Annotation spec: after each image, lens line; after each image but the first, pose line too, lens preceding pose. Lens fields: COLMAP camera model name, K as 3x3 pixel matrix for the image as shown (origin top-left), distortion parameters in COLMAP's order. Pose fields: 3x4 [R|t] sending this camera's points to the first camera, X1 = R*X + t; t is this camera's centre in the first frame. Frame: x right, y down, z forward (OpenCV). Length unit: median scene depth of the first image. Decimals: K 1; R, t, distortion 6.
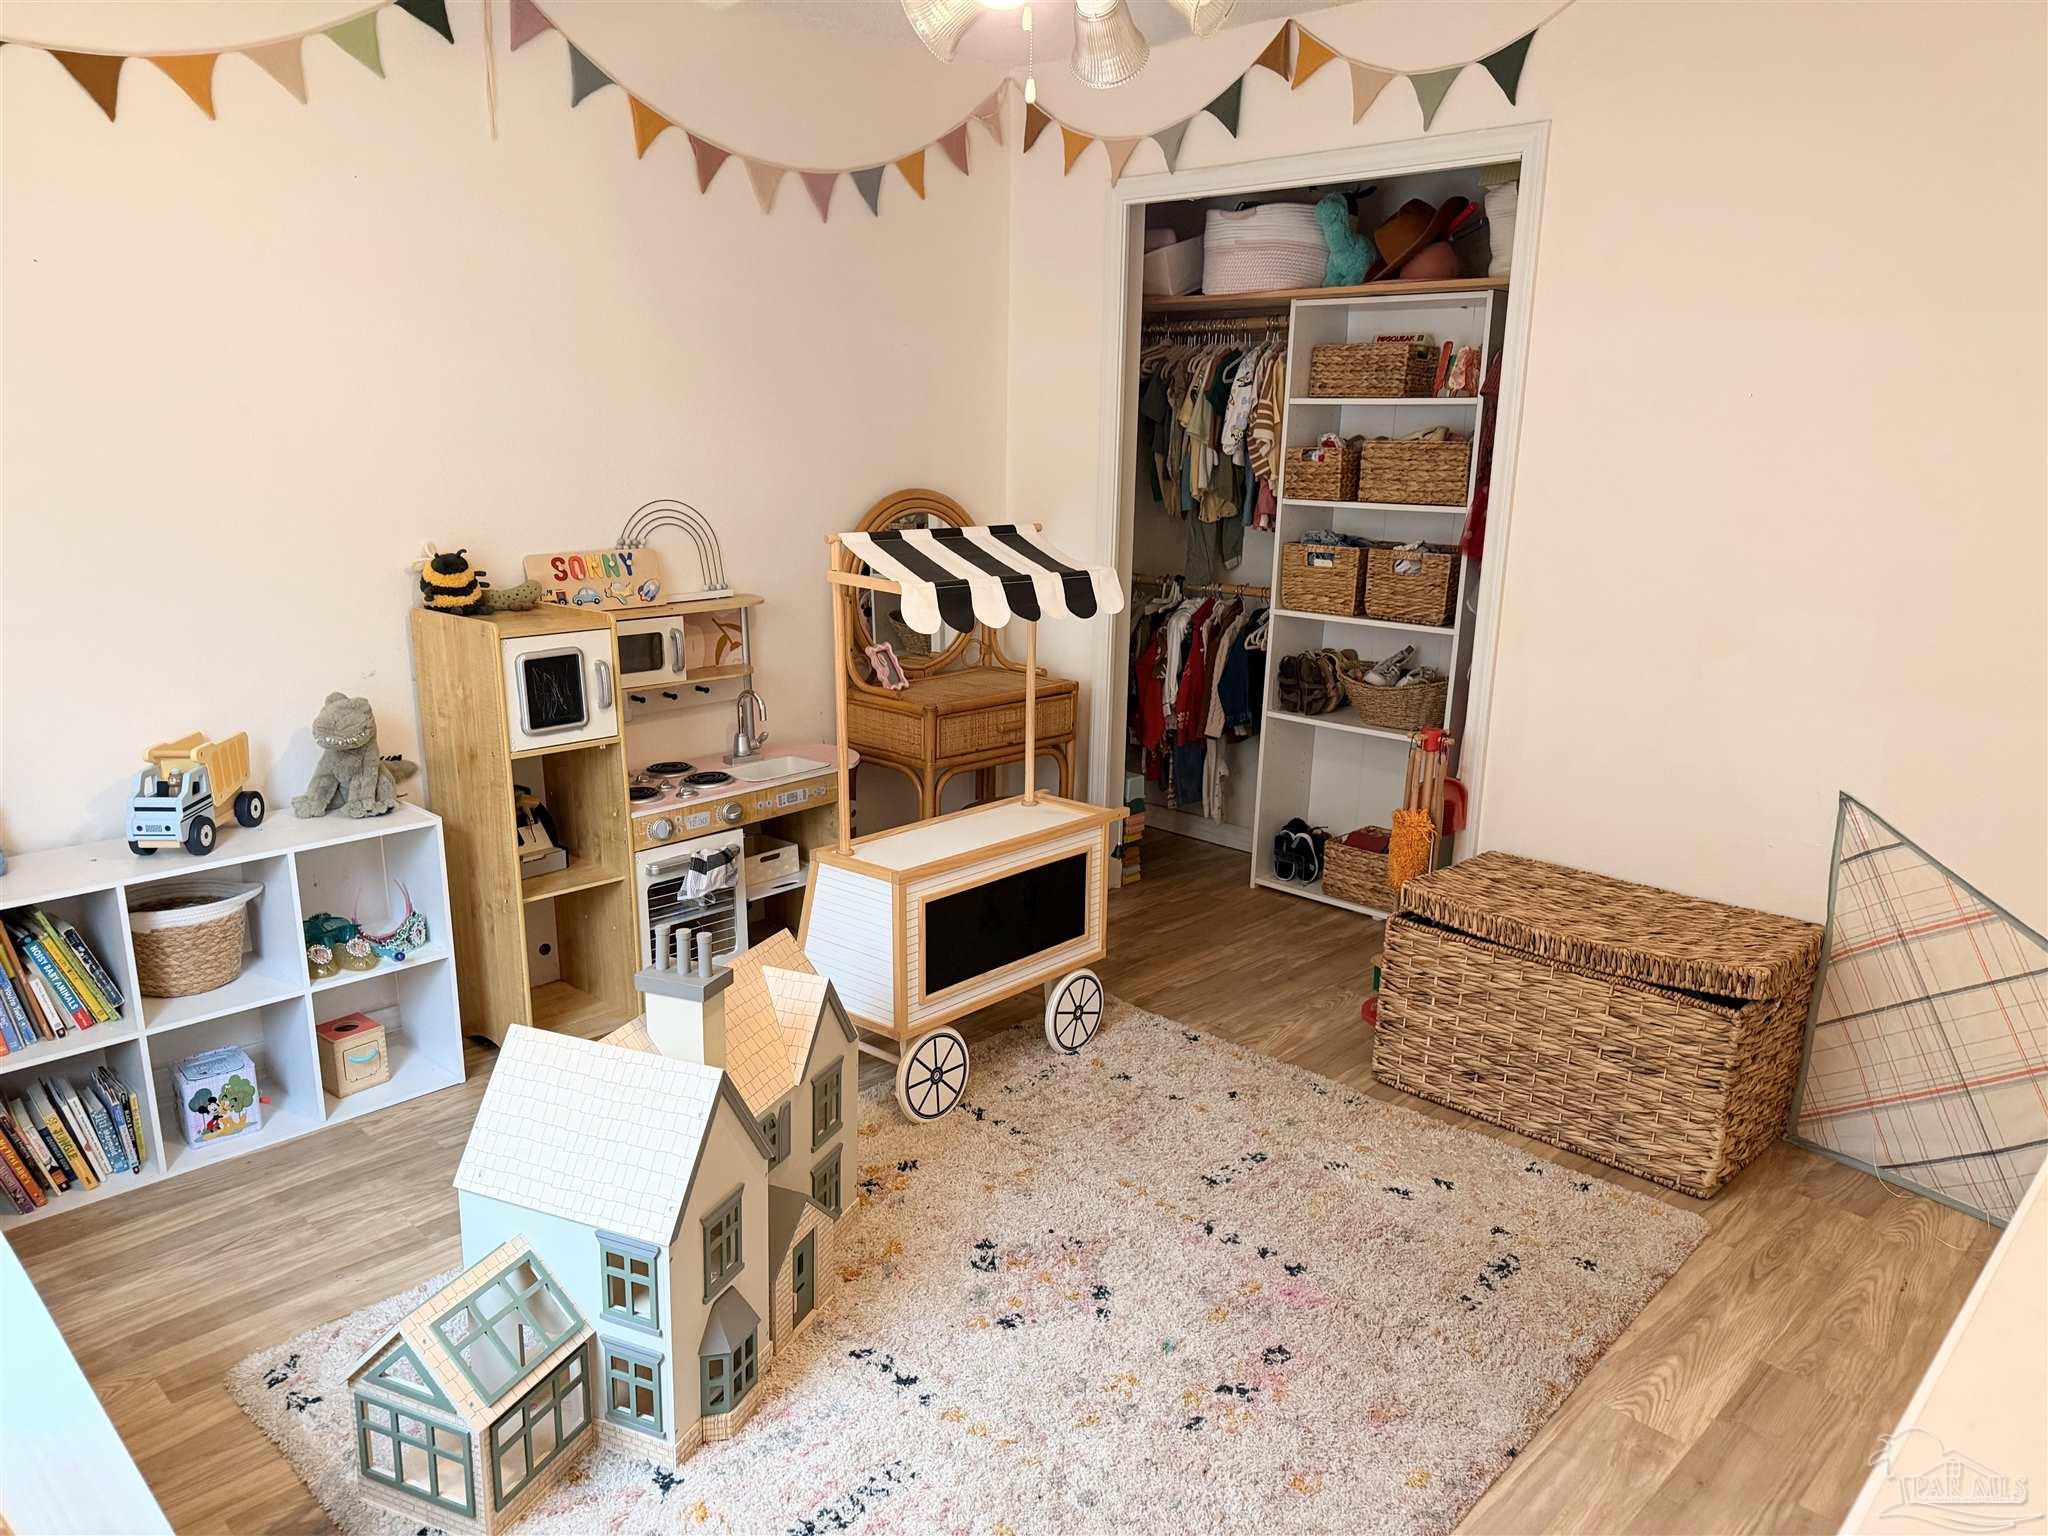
lens RADIAL K [[1417.4, 0, 906.7], [0, 1417.4, 801.8], [0, 0, 1]] dist [0.087153, -0.114820]
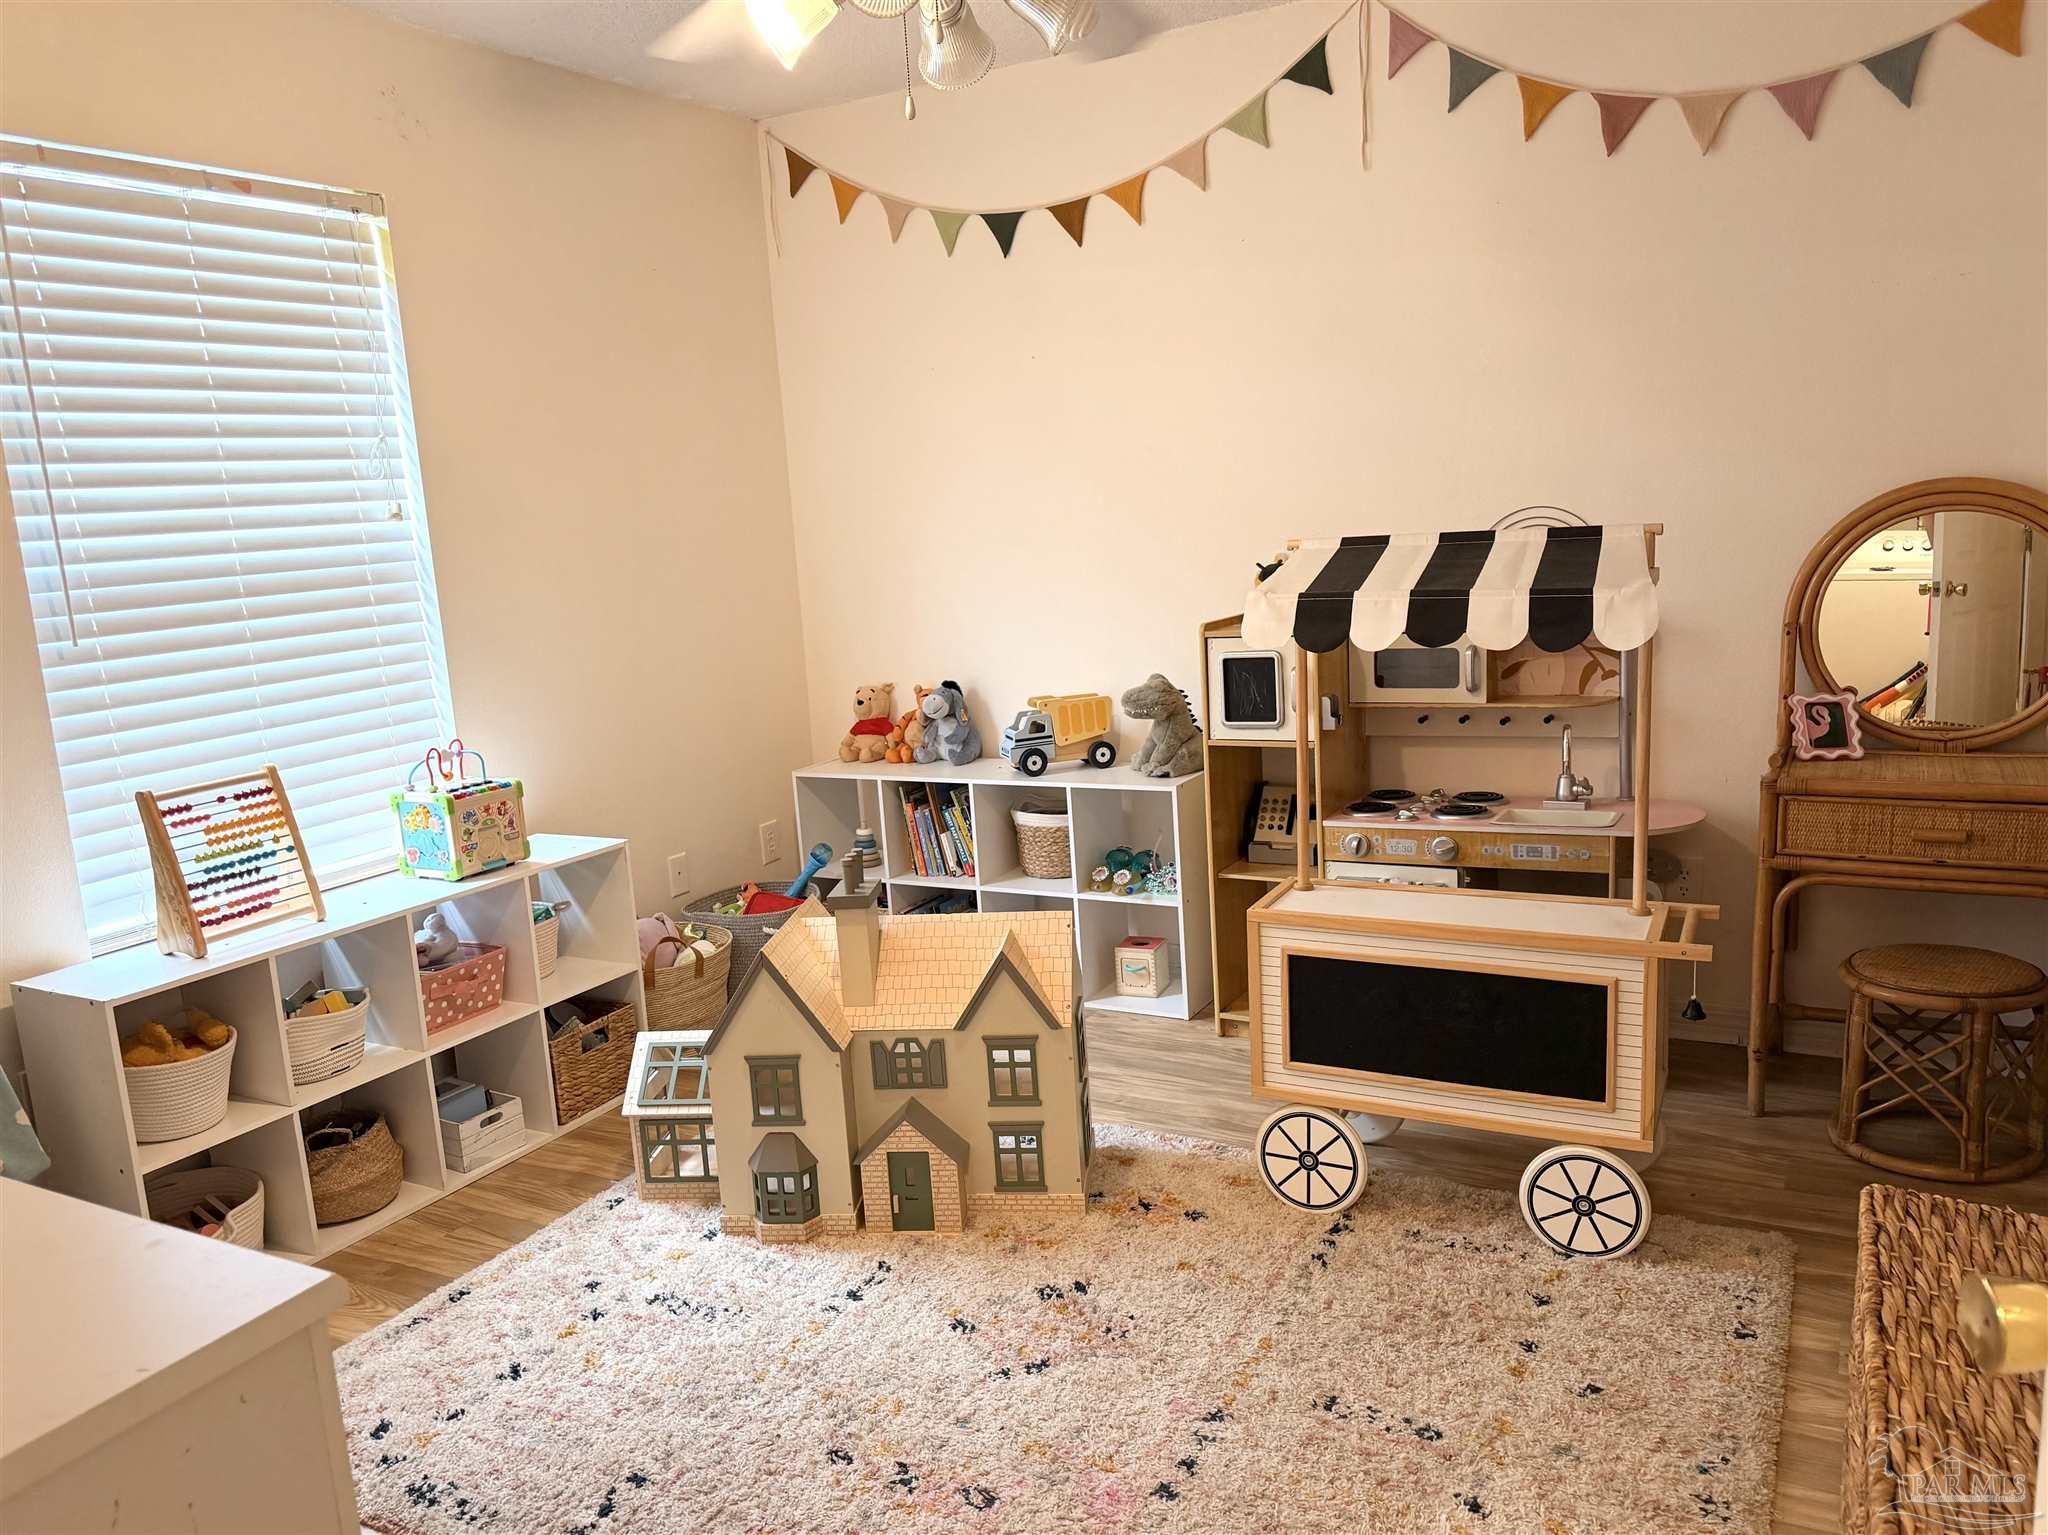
lens RADIAL K [[1445.0, 0, 1024.4], [0, 1445.0, 779.7], [0, 0, 1]] dist [0.155744, -0.269859]
pose [[0.303739, 0.153727, -0.940272, 0.736023], [-0.183360, 0.977880, 0.100644, -0.088882], [0.934945, 0.141838, 0.325208, 0.487655]]
